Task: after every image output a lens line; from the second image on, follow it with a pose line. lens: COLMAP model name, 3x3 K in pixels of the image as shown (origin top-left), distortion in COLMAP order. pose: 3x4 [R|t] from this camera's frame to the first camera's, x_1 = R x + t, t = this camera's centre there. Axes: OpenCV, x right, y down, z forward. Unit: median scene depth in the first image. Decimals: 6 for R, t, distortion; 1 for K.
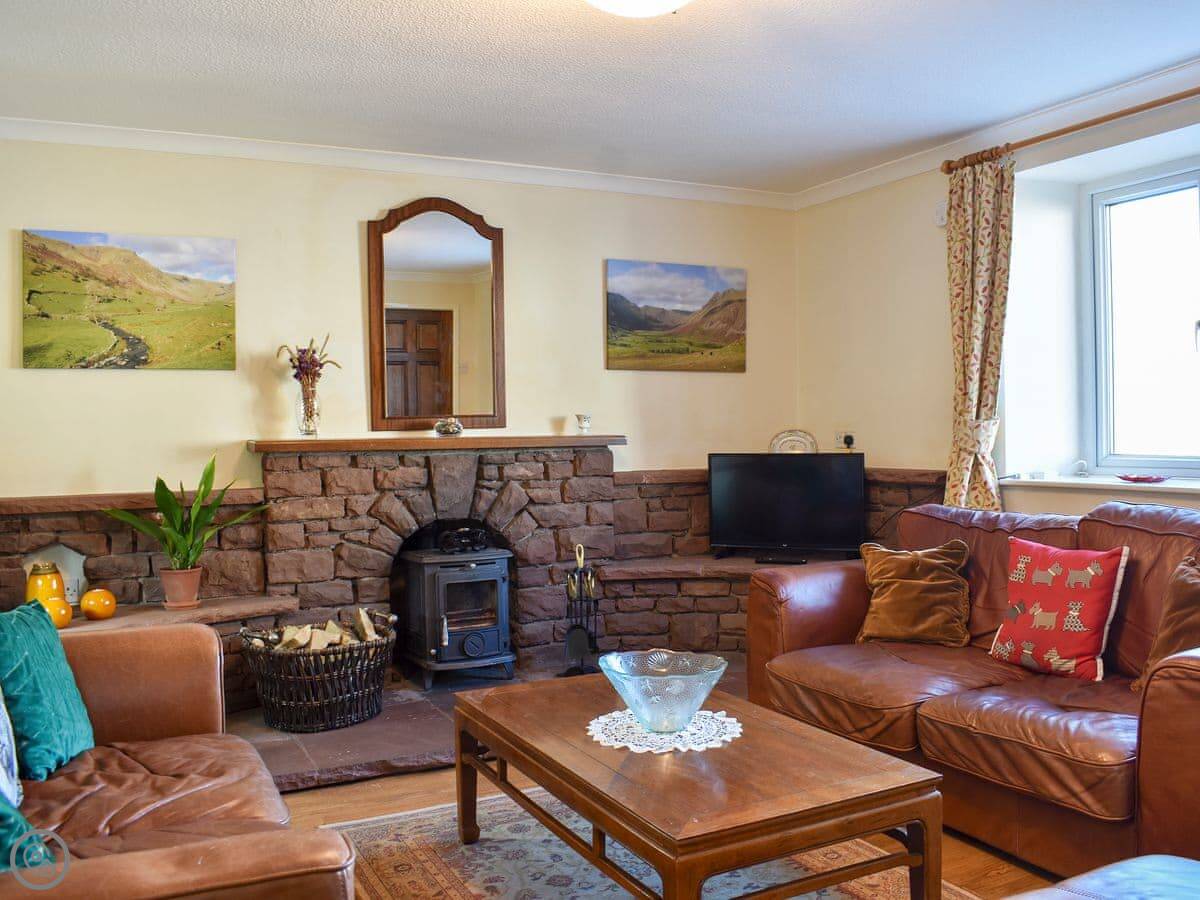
lens RADIAL K [[1063.6, 0, 600.0], [0, 1063.6, 450.0], [0, 0, 1]] dist [-0.106195, 0.005910]
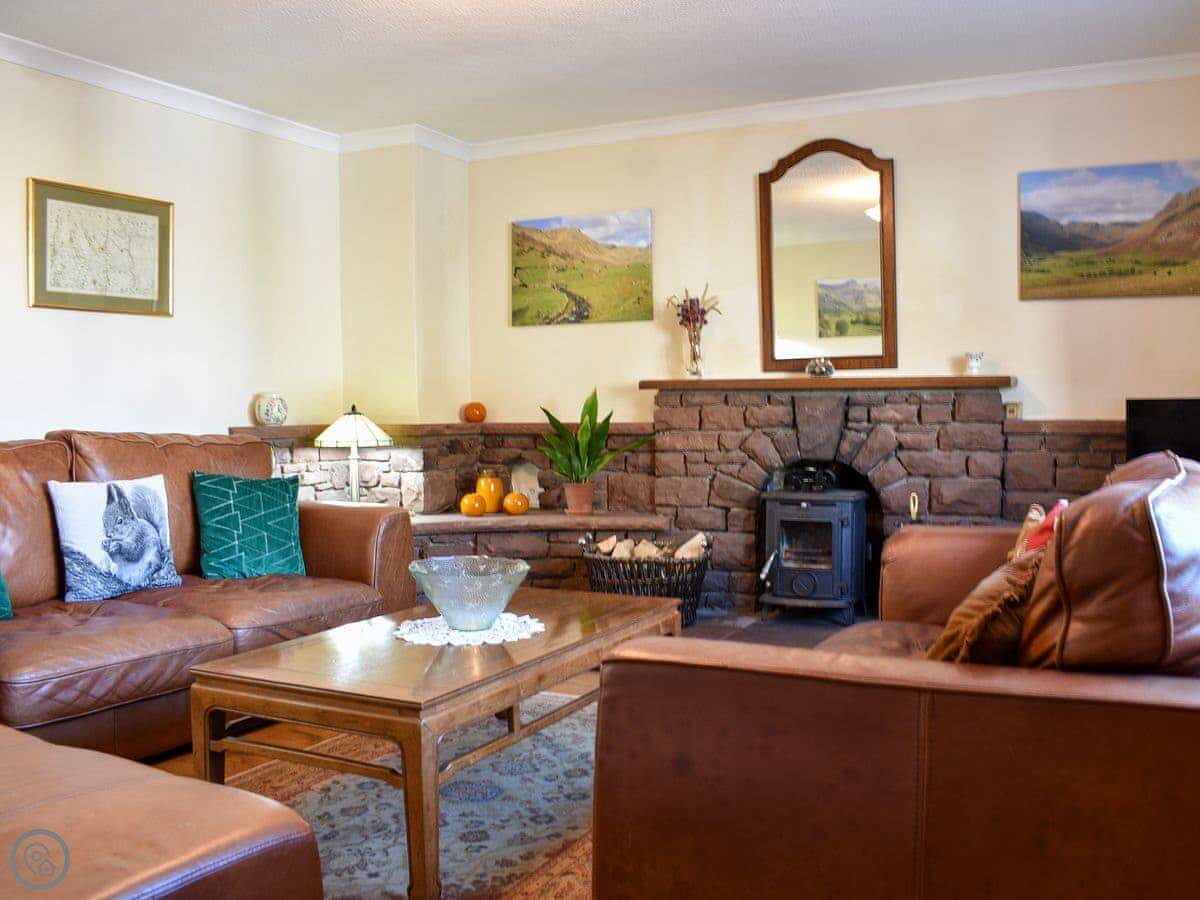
lens RADIAL K [[1060.1, 0, 601.5], [0, 1060.1, 430.6], [0, 0, 1]] dist [-0.108021, 0.010637]
pose [[0.584452, 0.031865, -0.810802, 0.567306], [-0.019760, 0.999491, 0.025037, 0.017804], [0.811188, 0.001389, 0.584784, 0.260148]]
